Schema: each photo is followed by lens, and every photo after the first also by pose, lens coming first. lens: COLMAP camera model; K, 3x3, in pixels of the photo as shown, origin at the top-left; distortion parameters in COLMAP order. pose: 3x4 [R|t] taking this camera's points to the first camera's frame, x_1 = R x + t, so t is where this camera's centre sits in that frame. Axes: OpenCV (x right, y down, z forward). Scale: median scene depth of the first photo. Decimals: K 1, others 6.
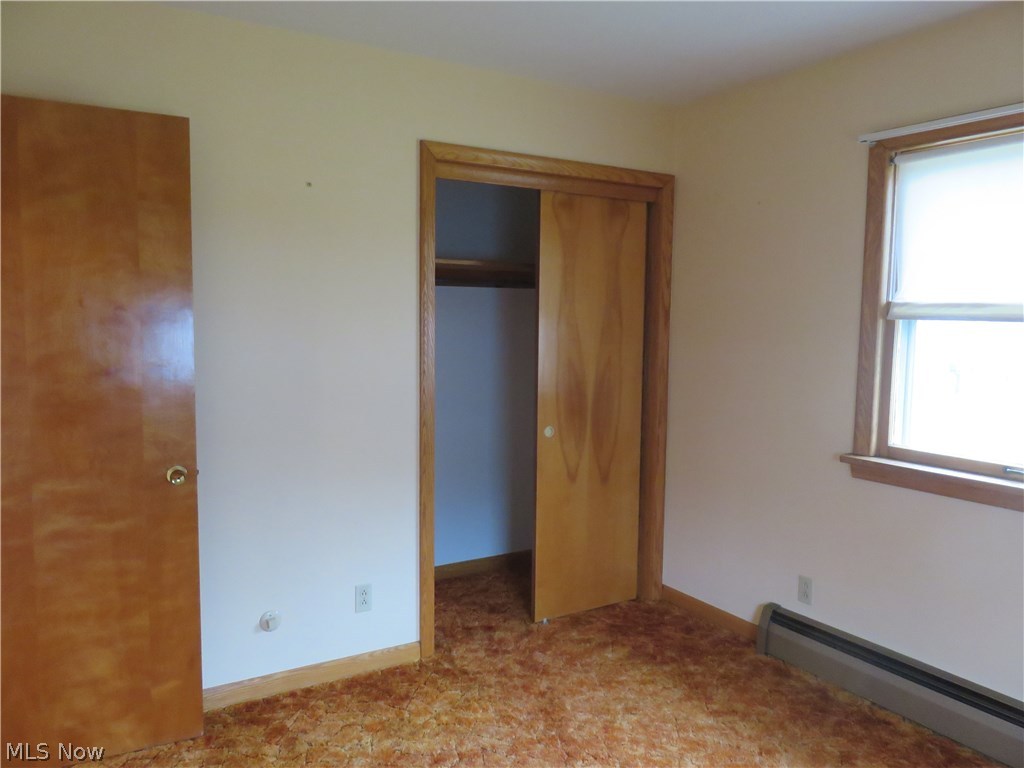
lens RADIAL K [[753.7, 0, 506.9], [0, 753.7, 382.9], [0, 0, 1]] dist [-0.031862, -0.000109]
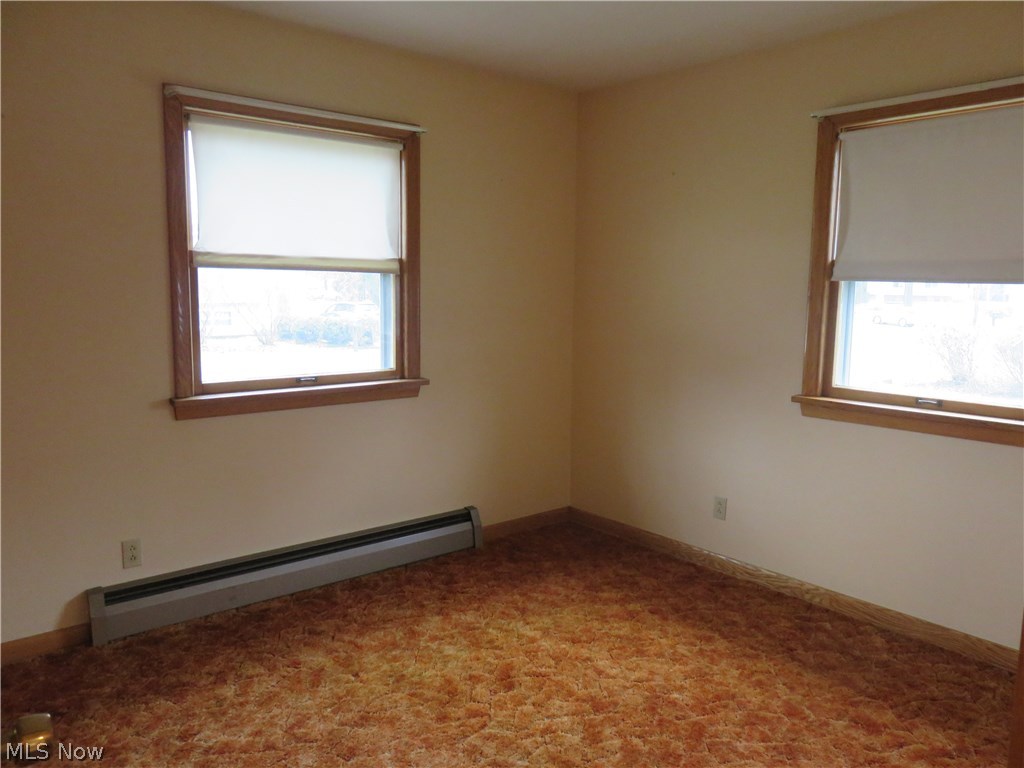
lens RADIAL K [[753.7, 0, 506.9], [0, 753.7, 382.9], [0, 0, 1]] dist [-0.031862, -0.000109]
pose [[-0.135648, -0.136698, 0.981281, -0.624107], [0.080575, 0.985633, 0.148443, -0.042973], [-0.987475, 0.099203, -0.122685, 0.689273]]
